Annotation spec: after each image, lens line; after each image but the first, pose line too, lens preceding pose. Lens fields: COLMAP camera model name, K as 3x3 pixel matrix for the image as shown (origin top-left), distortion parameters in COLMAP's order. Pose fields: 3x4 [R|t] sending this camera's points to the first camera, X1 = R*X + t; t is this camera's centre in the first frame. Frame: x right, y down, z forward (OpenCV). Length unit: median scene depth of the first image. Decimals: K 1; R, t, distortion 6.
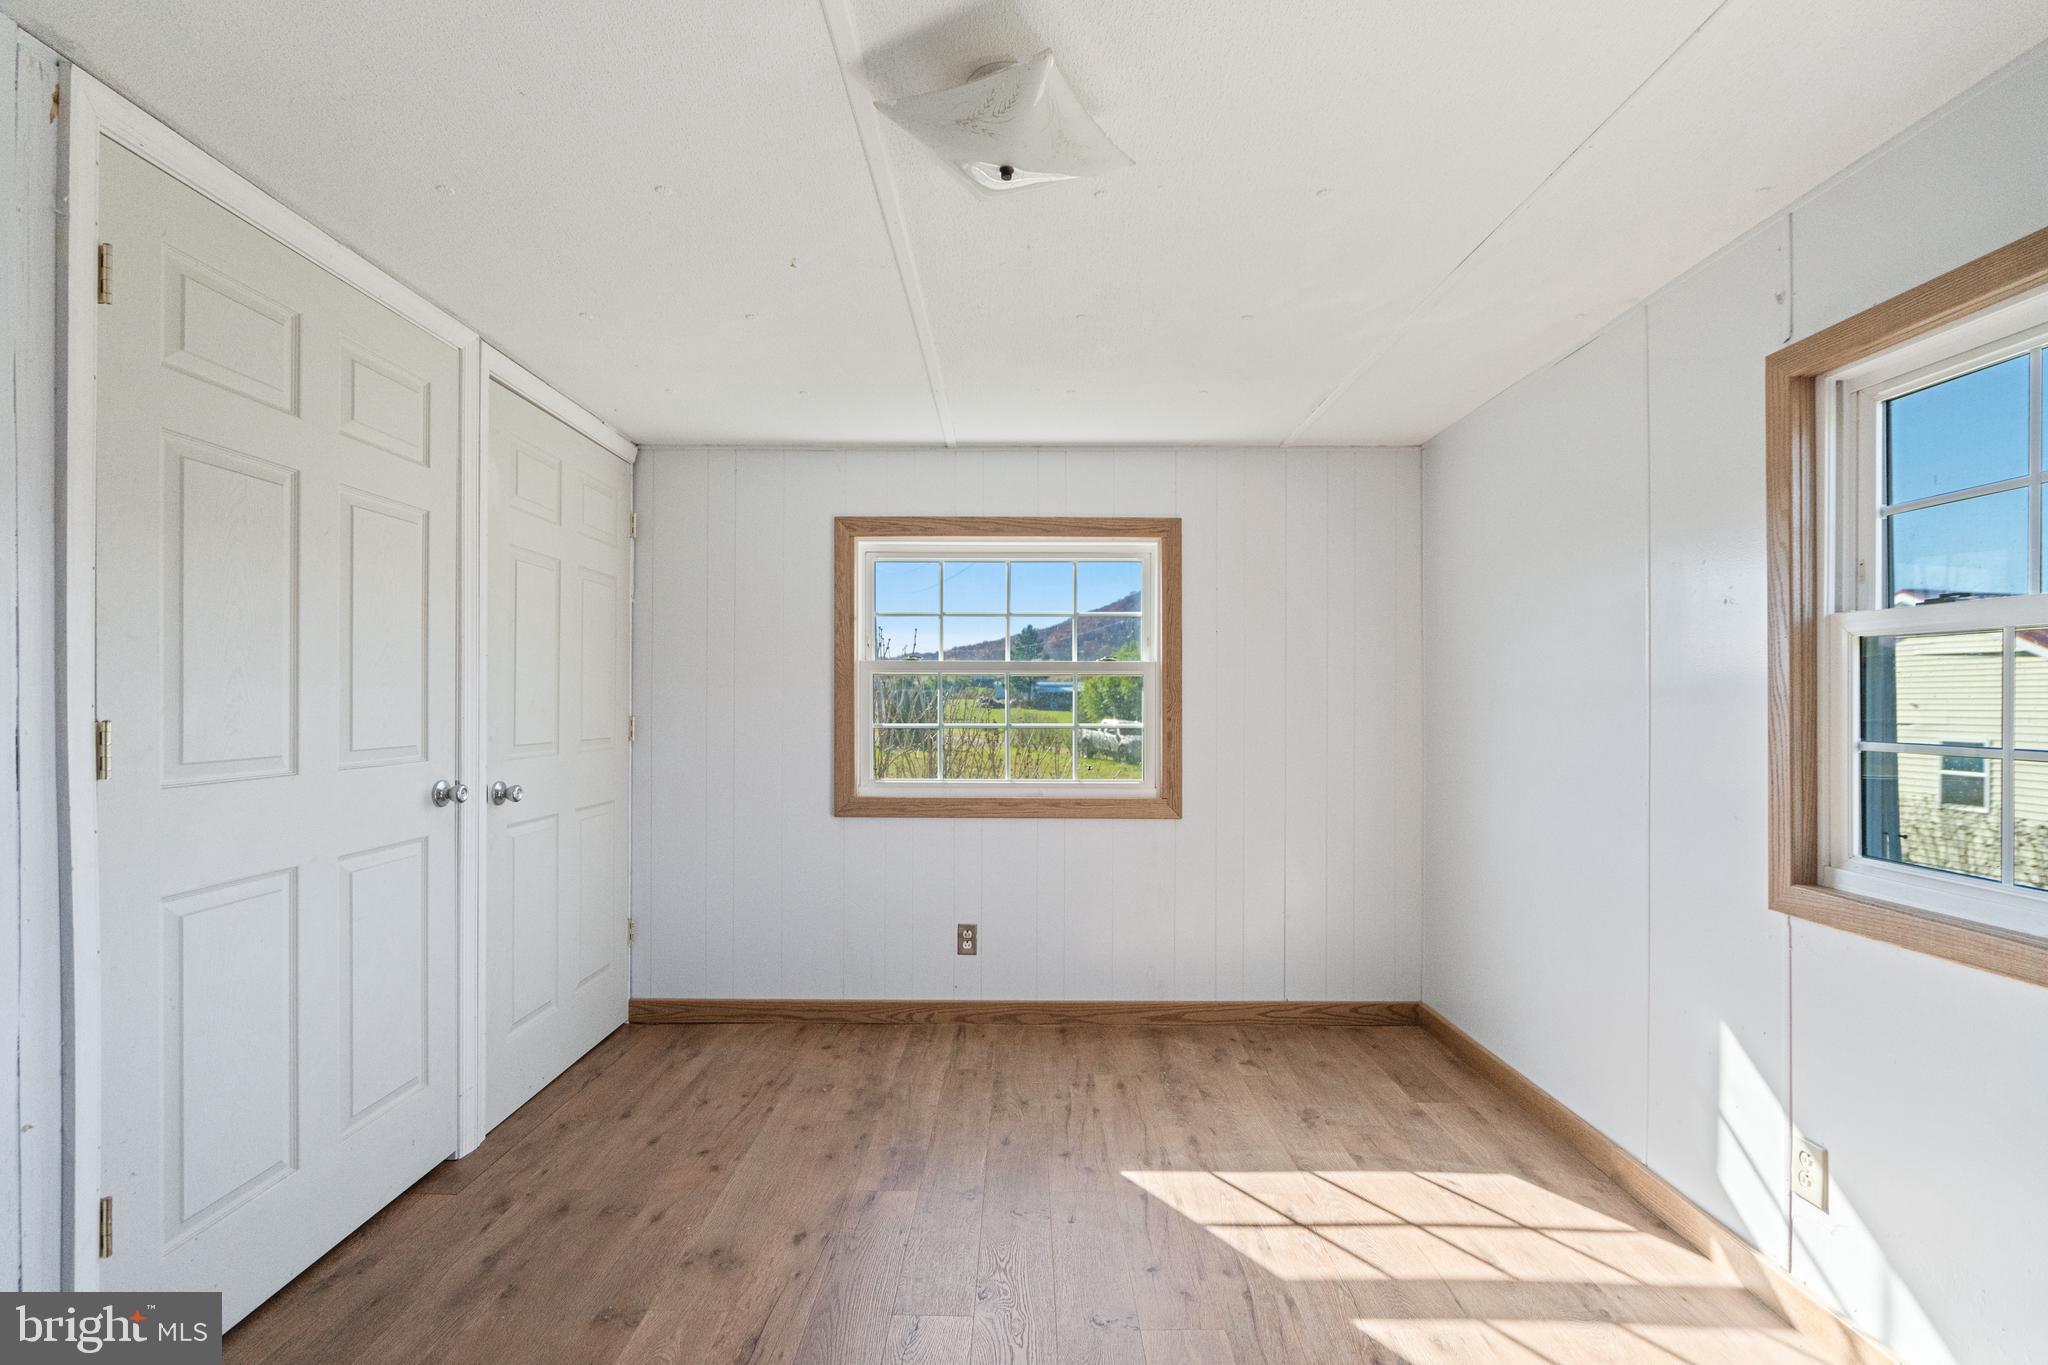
lens RADIAL K [[952.9, 0, 1012.5], [0, 952.9, 697.1], [0, 0, 1]] dist [-0.004940, 0.009087]
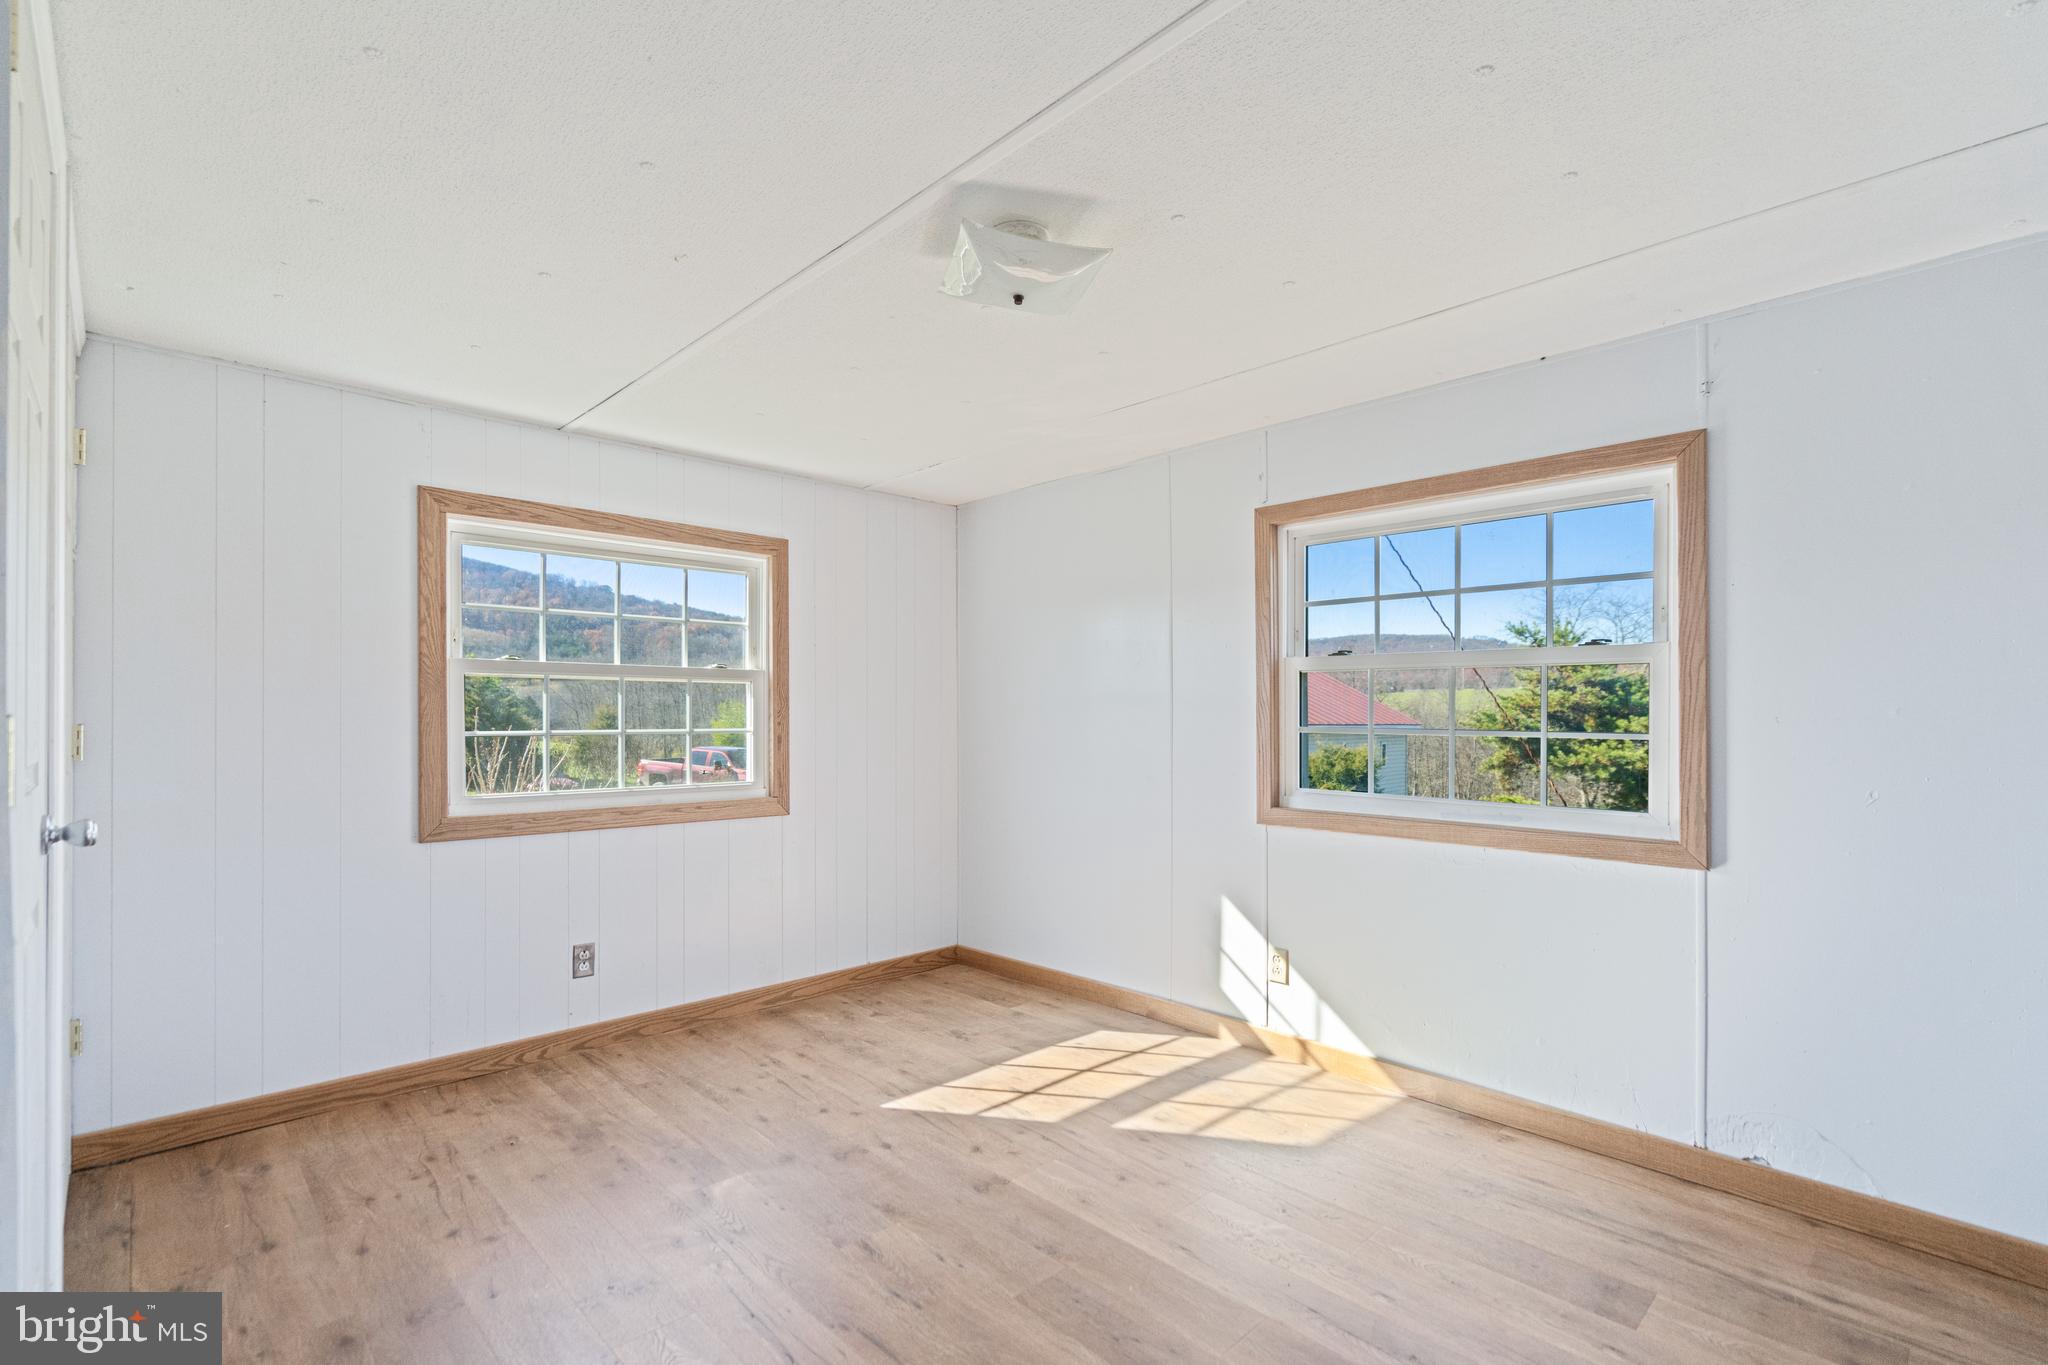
lens RADIAL K [[946.0, 0, 1054.5], [0, 946.0, 709.6], [0, 0, 1]] dist [0.000650, 0.001022]
pose [[0.707928, 0.001855, 0.706282, -0.458508], [-0.002102, 0.999998, -0.000520, 0.008722], [-0.706282, -0.001117, 0.707930, 0.019960]]
